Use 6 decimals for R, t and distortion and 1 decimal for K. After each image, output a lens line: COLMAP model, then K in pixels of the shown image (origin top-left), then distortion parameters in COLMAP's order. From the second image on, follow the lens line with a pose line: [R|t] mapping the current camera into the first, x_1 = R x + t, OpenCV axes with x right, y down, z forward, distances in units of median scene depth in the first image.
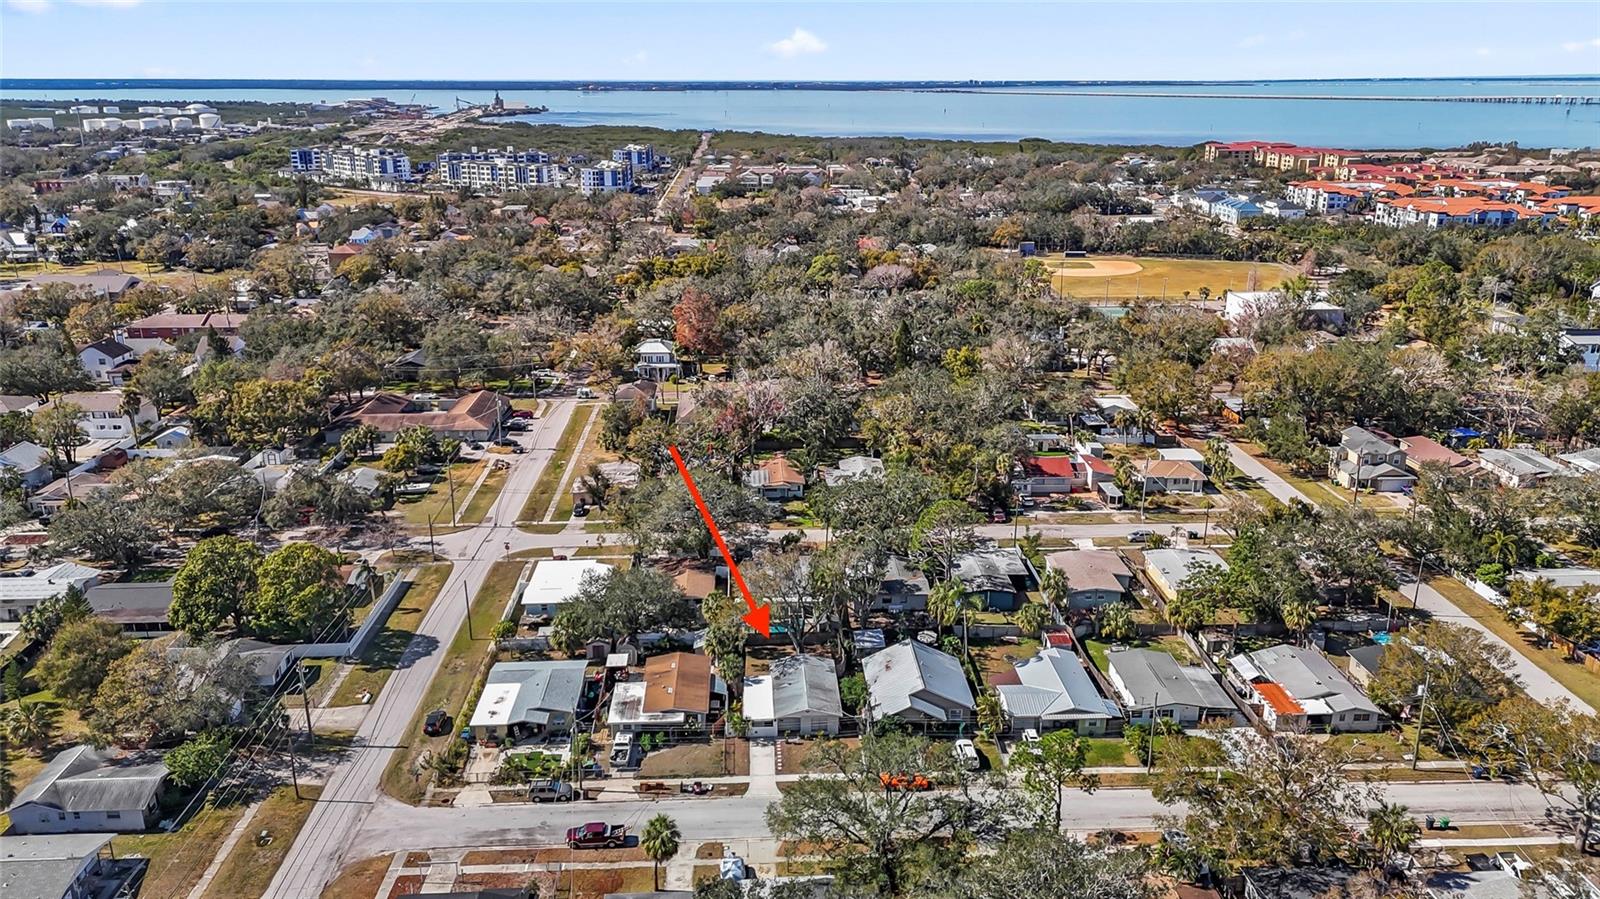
lens RADIAL K [[1197.8, 0, 797.2], [0, 1197.8, 441.1], [0, 0, 1]] dist [0.035001, -0.015439]
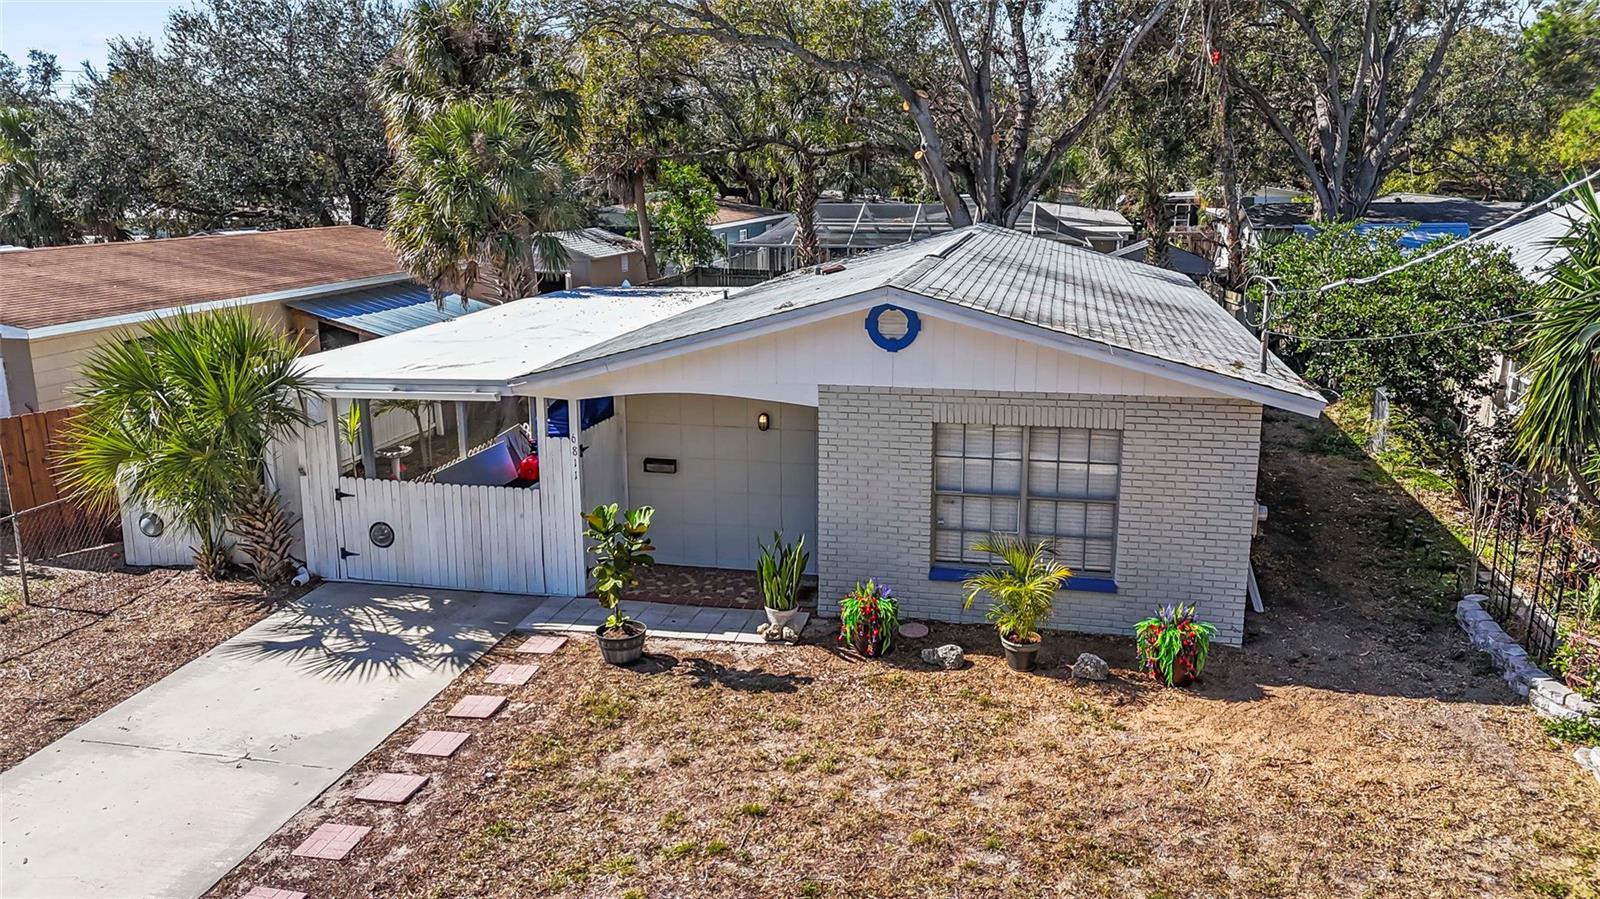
lens RADIAL K [[1197.8, 0, 809.7], [0, 1197.8, 448.1], [0, 0, 1]] dist [0.035001, -0.015439]
pose [[0.967416, 0.061167, -0.245693, 0.024106], [-0.079946, 0.994532, -0.067191, 0.234499], [0.240240, 0.084644, 0.967016, 0.893233]]
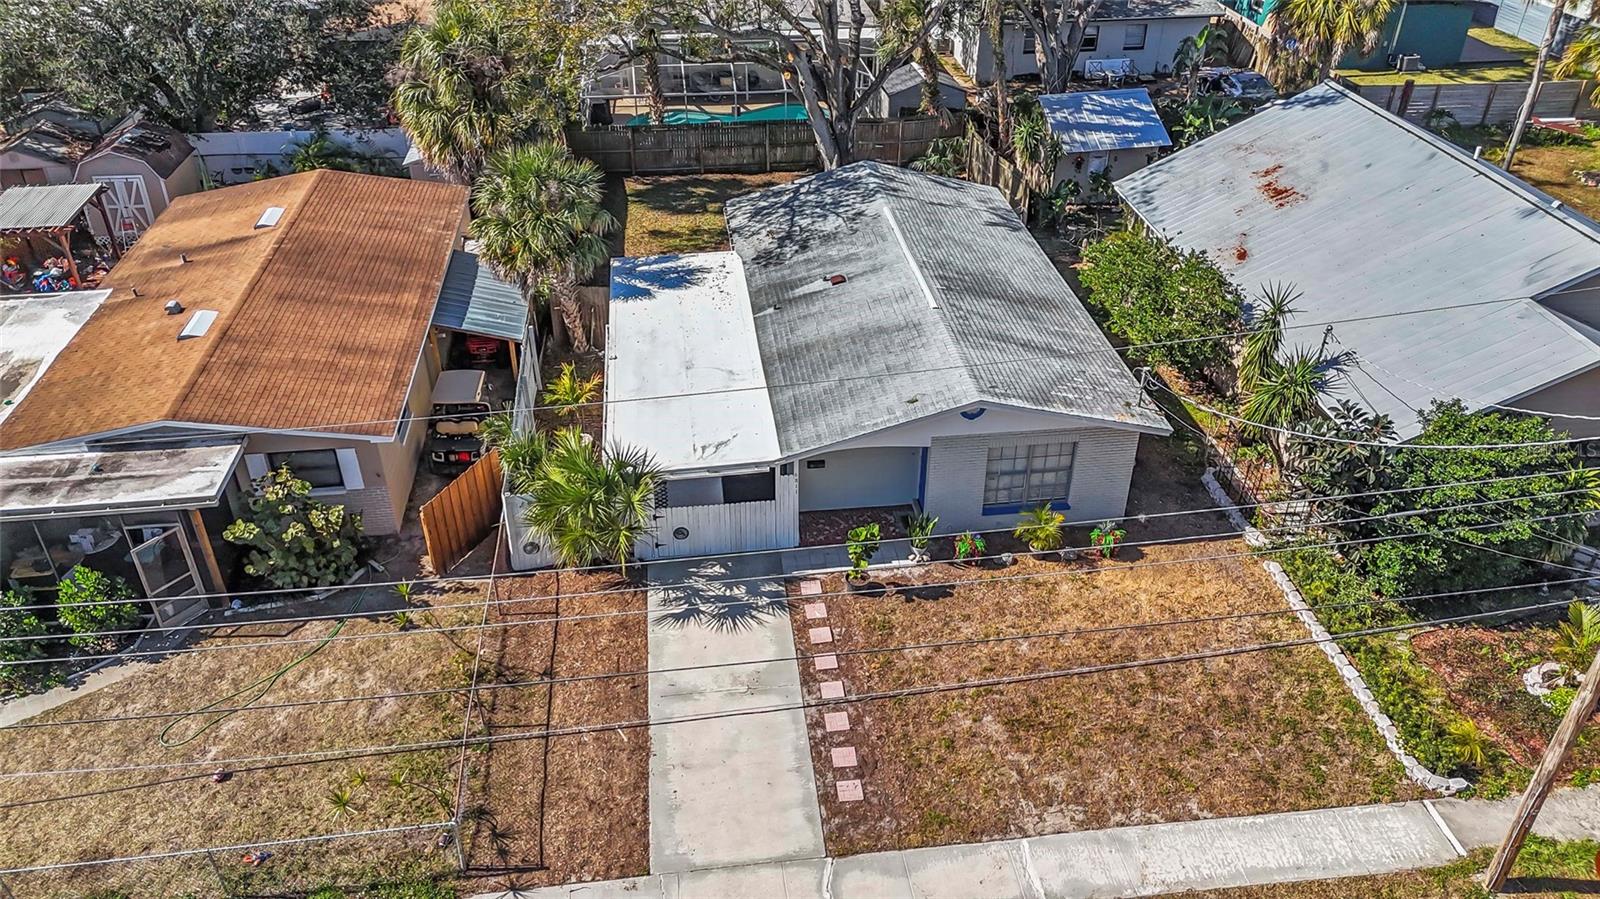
lens RADIAL K [[1197.8, 0, 799.4], [0, 1197.8, 446.8], [0, 0, 1]] dist [0.035001, -0.015439]
pose [[0.997279, -0.038947, 0.062593, -0.026708], [0.020795, 0.963194, 0.268001, 0.179017], [-0.070727, -0.265970, 0.961383, 0.814598]]
